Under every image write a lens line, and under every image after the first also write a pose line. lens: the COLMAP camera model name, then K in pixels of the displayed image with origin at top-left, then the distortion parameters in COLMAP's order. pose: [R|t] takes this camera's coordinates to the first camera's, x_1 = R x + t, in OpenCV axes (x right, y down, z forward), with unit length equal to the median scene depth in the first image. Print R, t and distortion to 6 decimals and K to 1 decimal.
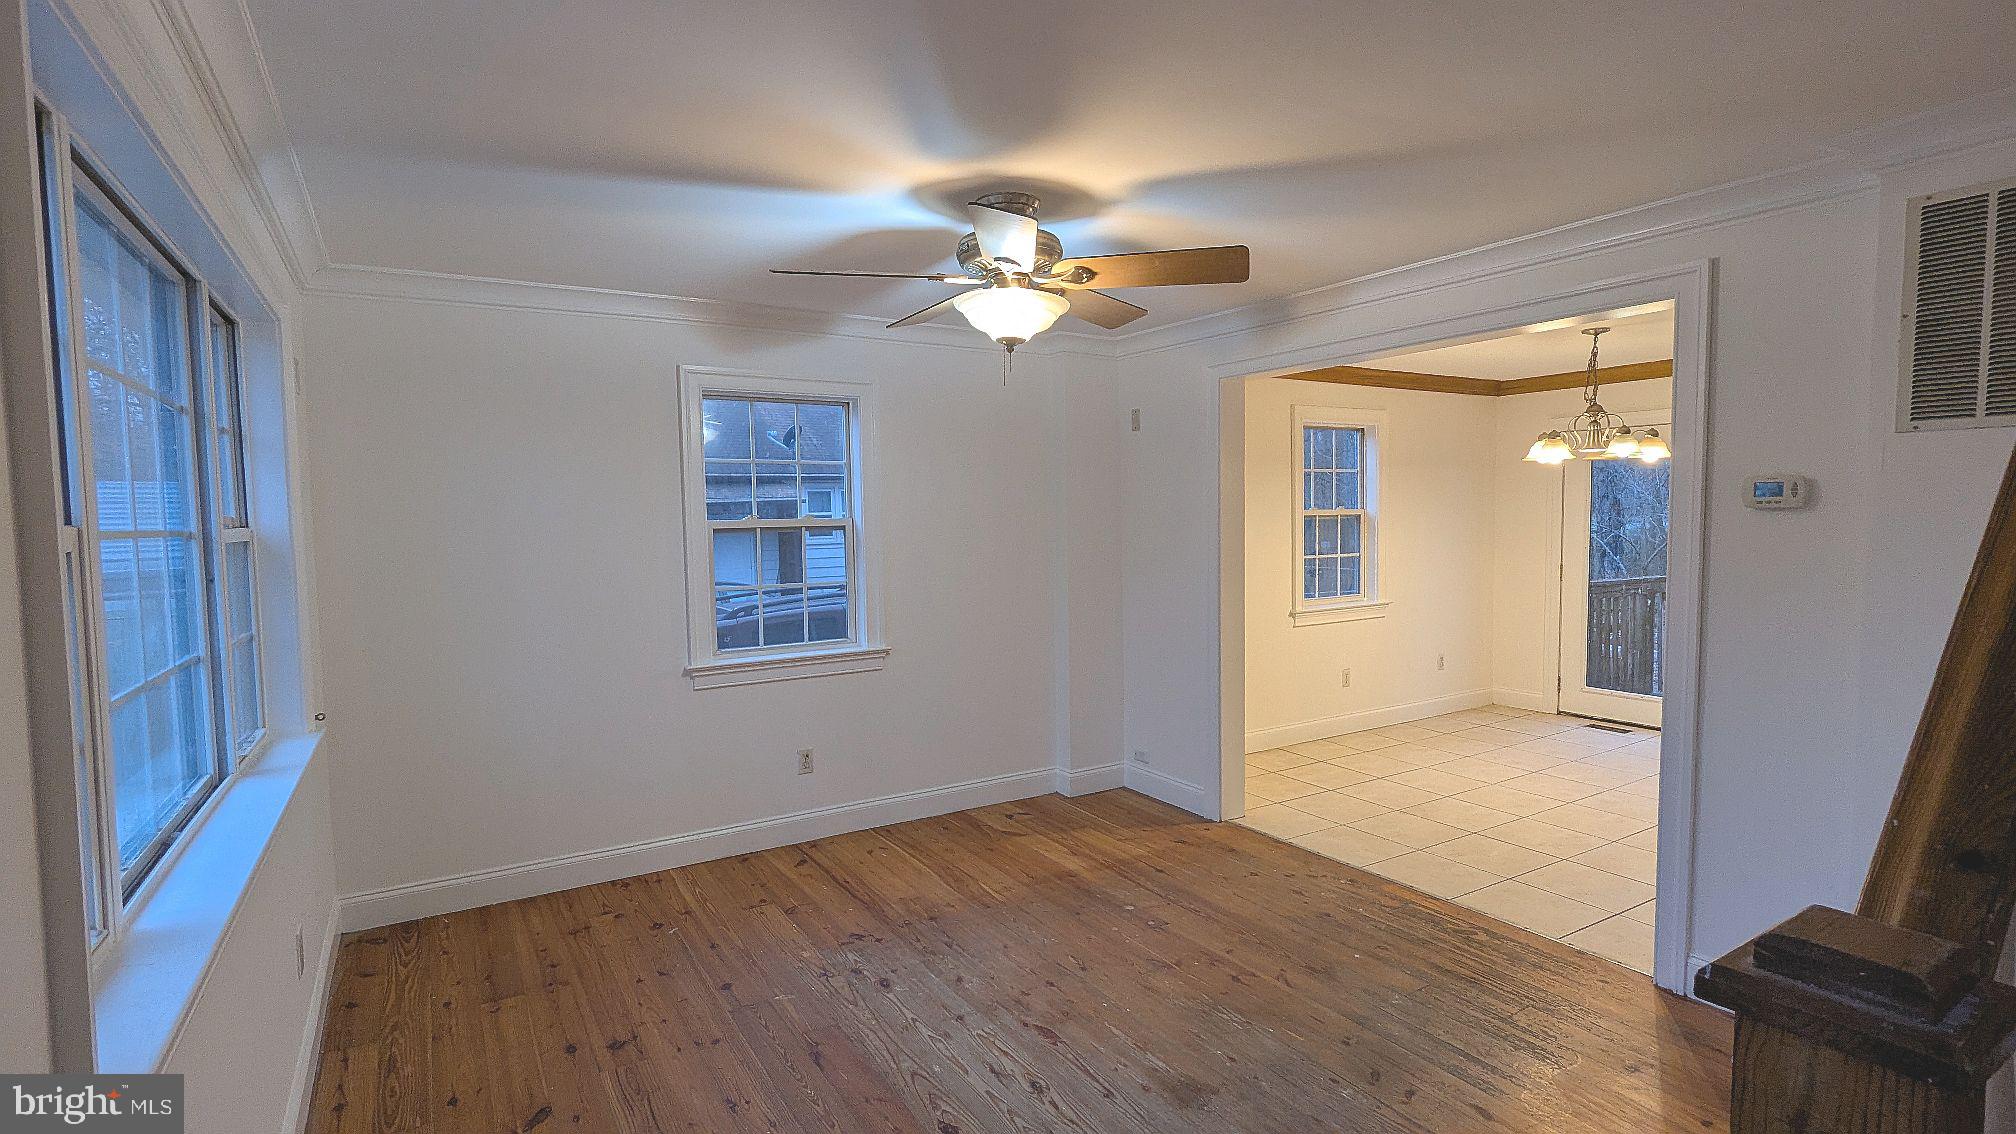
lens RADIAL K [[949.2, 0, 1007.4], [0, 949.2, 571.6], [0, 0, 1]] dist [-0.000091, 0.001201]
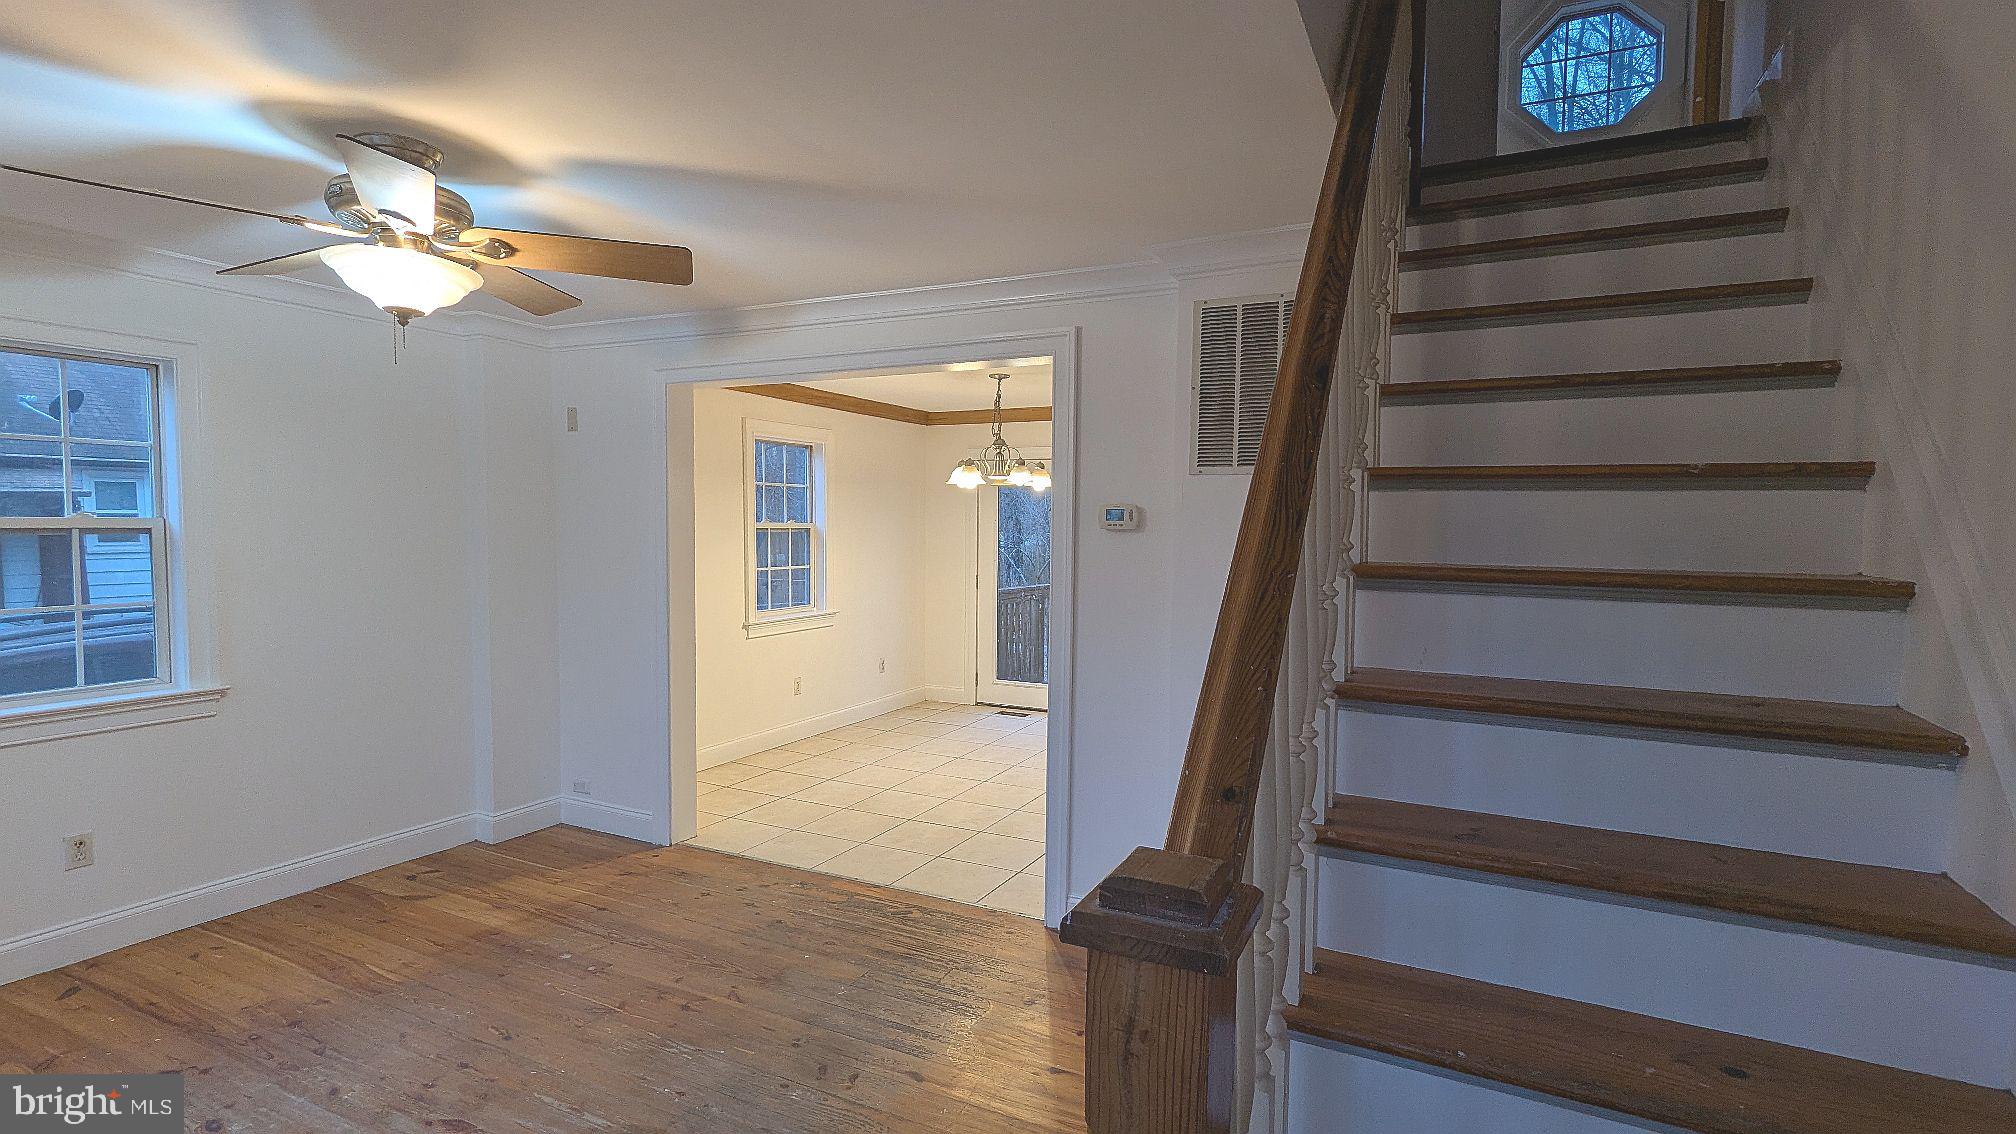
lens RADIAL K [[949.2, 0, 1003.0], [0, 949.2, 571.3], [0, 0, 1]] dist [-0.000091, 0.001201]
pose [[0.850716, -0.002494, 0.525620, 0.008194], [0.009402, 0.999901, -0.010472, 0.000105], [-0.525541, 0.013850, 0.850655, 0.005336]]
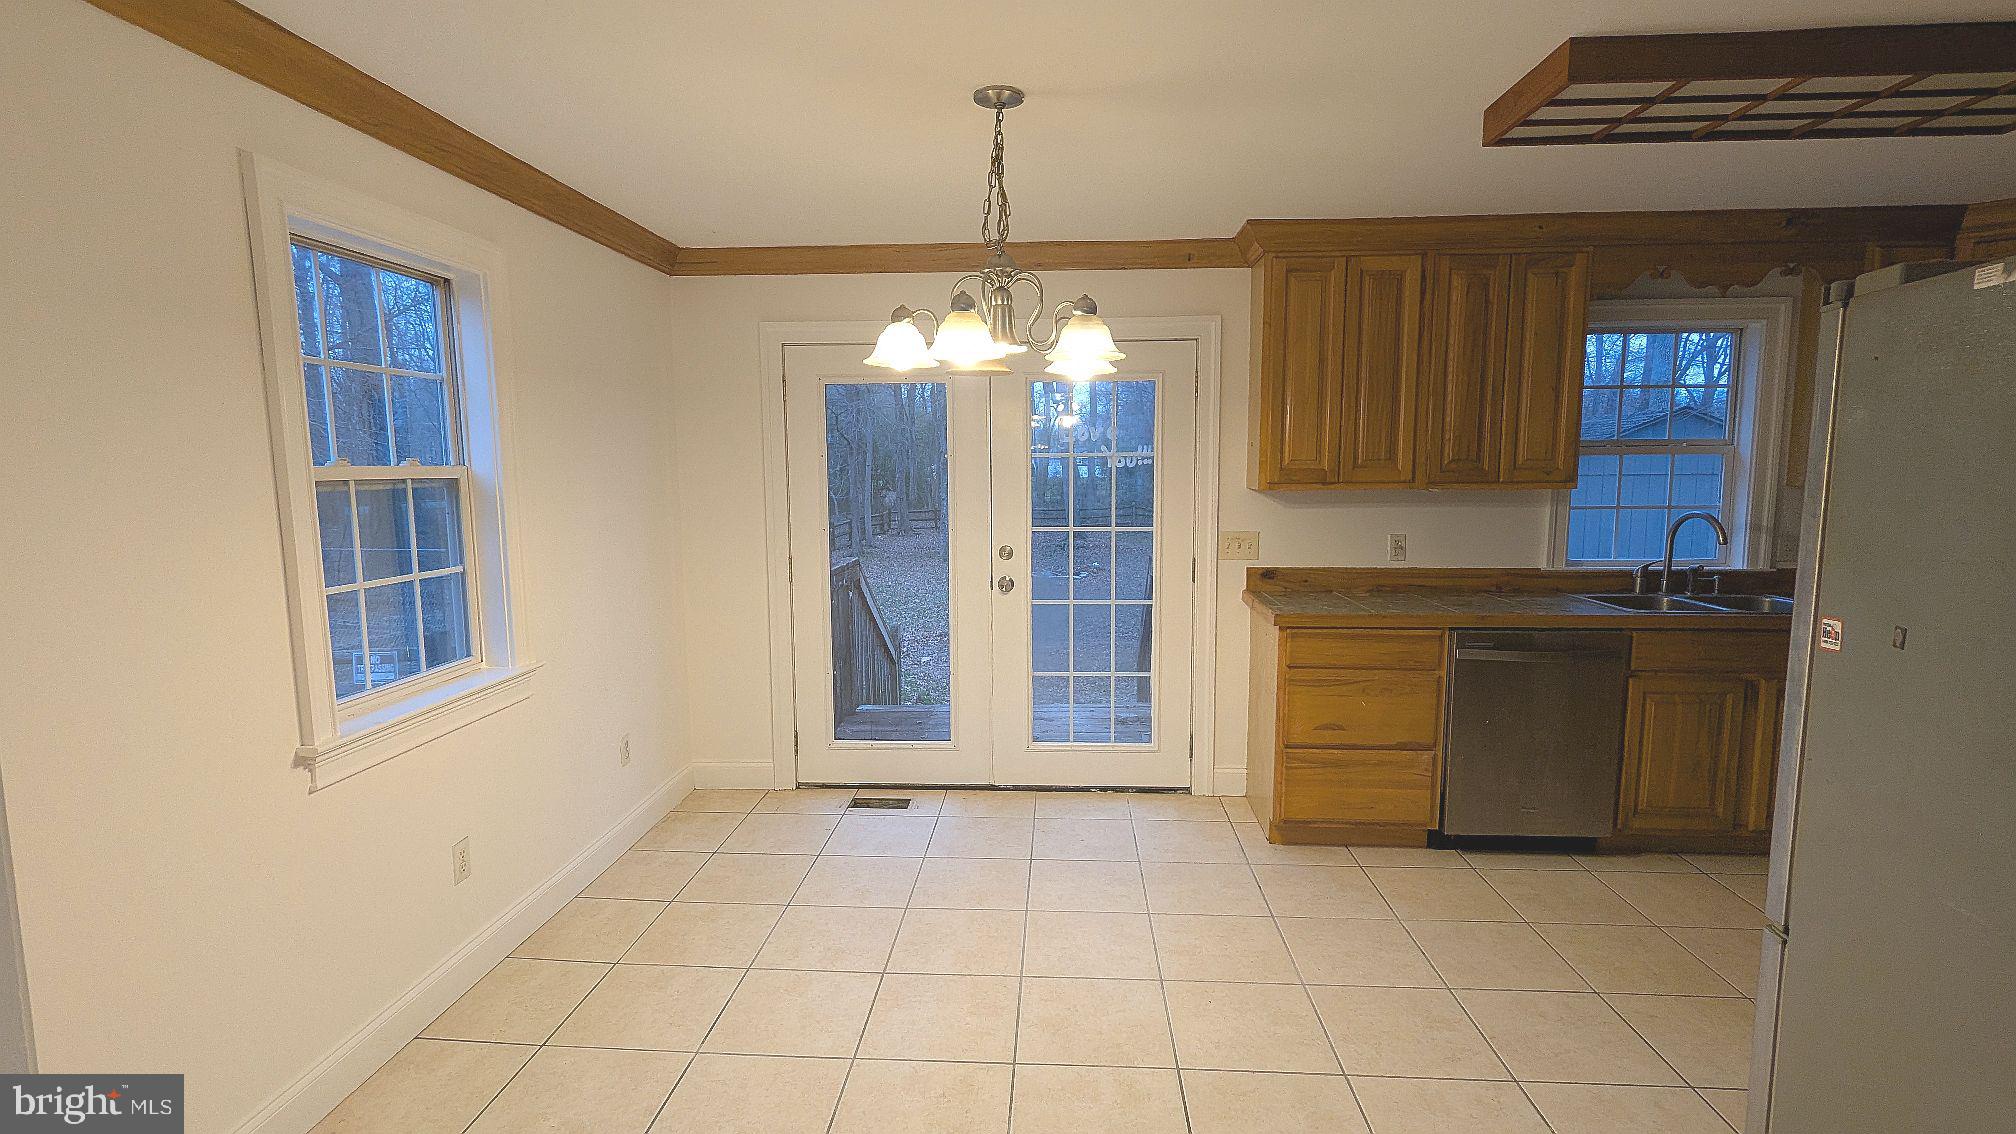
lens RADIAL K [[949.2, 0, 989.1], [0, 949.2, 567.3], [0, 0, 1]] dist [-0.000091, 0.001201]
pose [[0.585958, -0.077656, 0.806612, 0.287931], [0.047572, 0.996977, 0.061425, -0.062283], [-0.808944, 0.002380, 0.587881, 0.993667]]
